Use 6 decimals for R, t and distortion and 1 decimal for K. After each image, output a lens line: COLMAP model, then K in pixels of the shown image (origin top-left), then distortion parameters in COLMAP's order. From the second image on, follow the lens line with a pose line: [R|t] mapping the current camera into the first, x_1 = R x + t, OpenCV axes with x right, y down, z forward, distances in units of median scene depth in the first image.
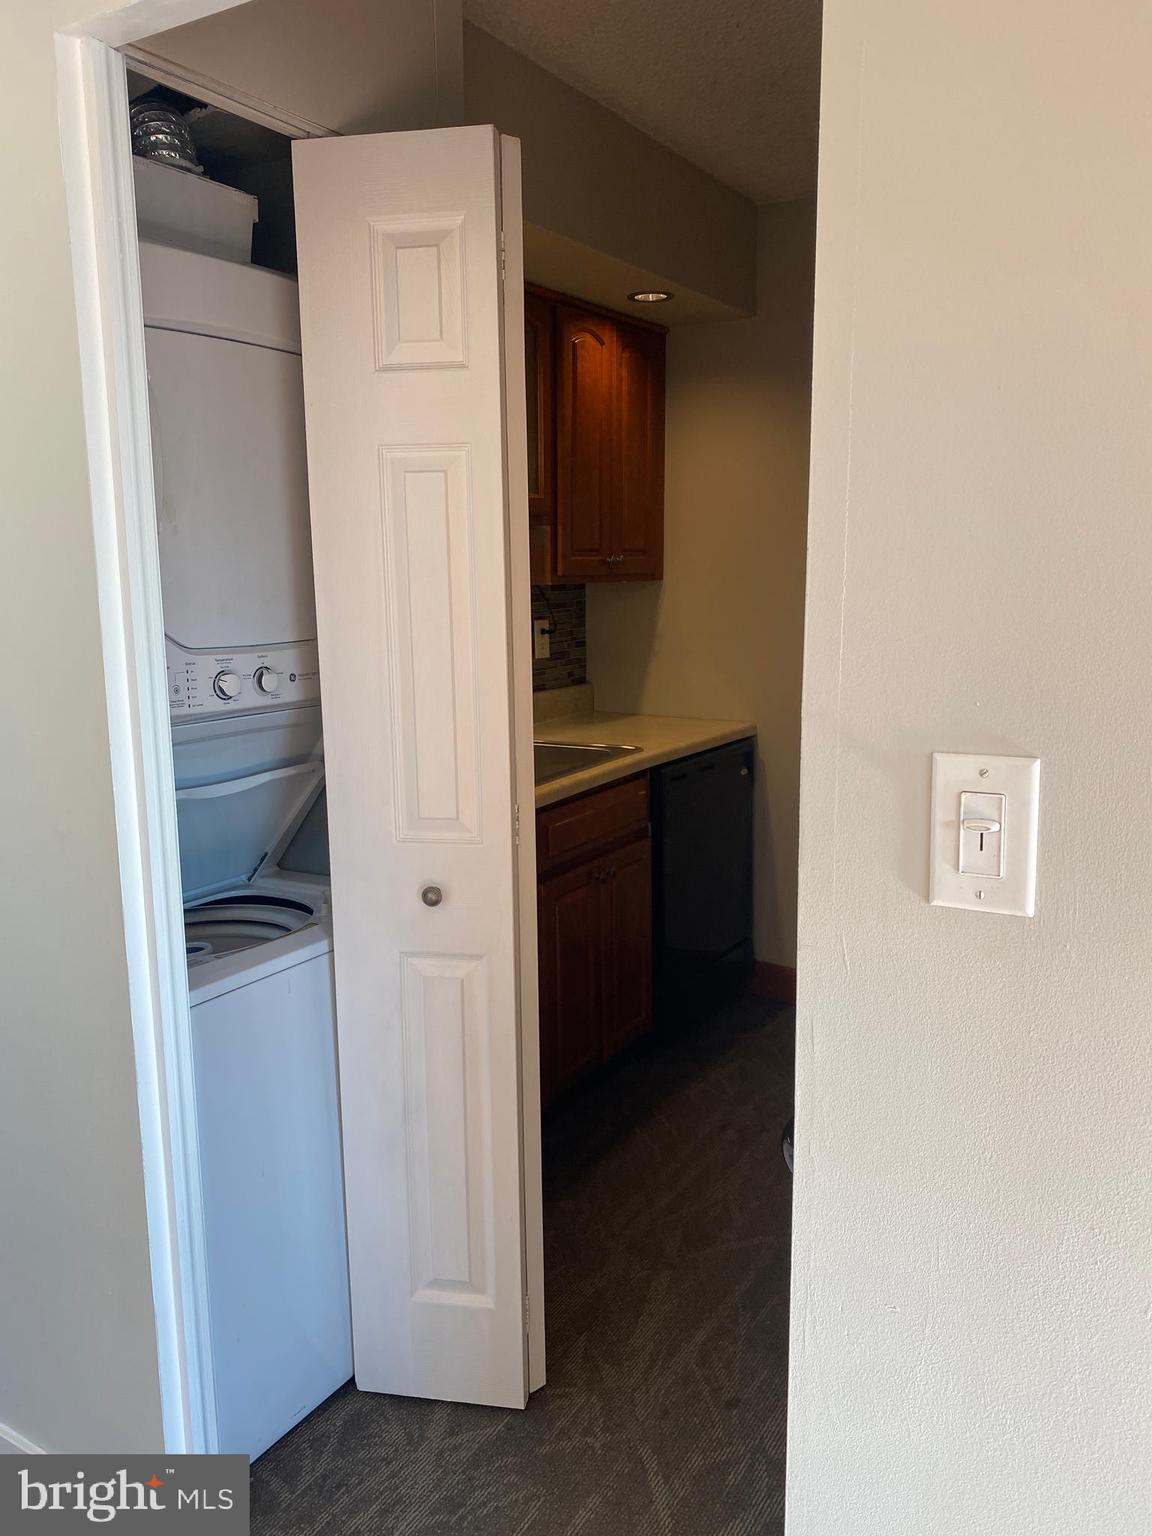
lens RADIAL K [[1192.9, 0, 546.1], [0, 1192.9, 799.9], [0, 0, 1]] dist [0.048193, -0.000261]
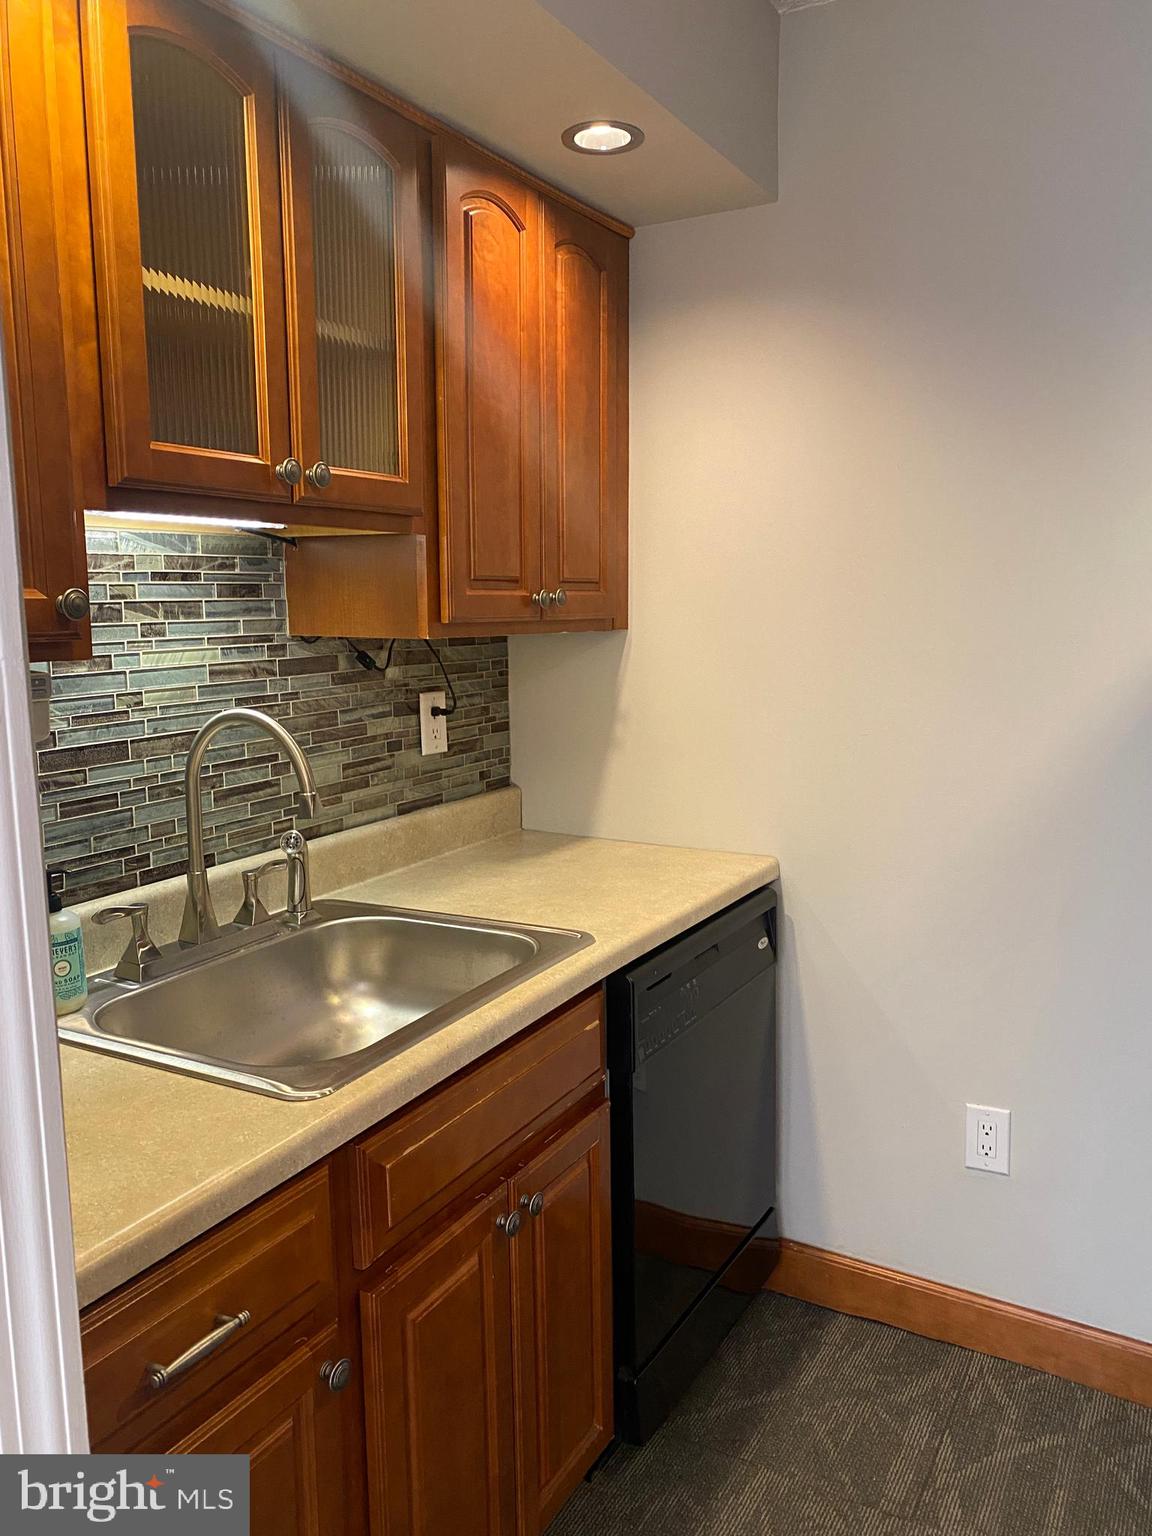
lens RADIAL K [[1185.2, 0, 569.6], [0, 1185.2, 771.0], [0, 0, 1]] dist [0.044329, -0.080682]
pose [[0.998854, -0.000686, 0.047860, 0.039402], [0.003388, 0.998402, -0.056404, -0.079139], [-0.047745, 0.056501, 0.997260, 0.405920]]
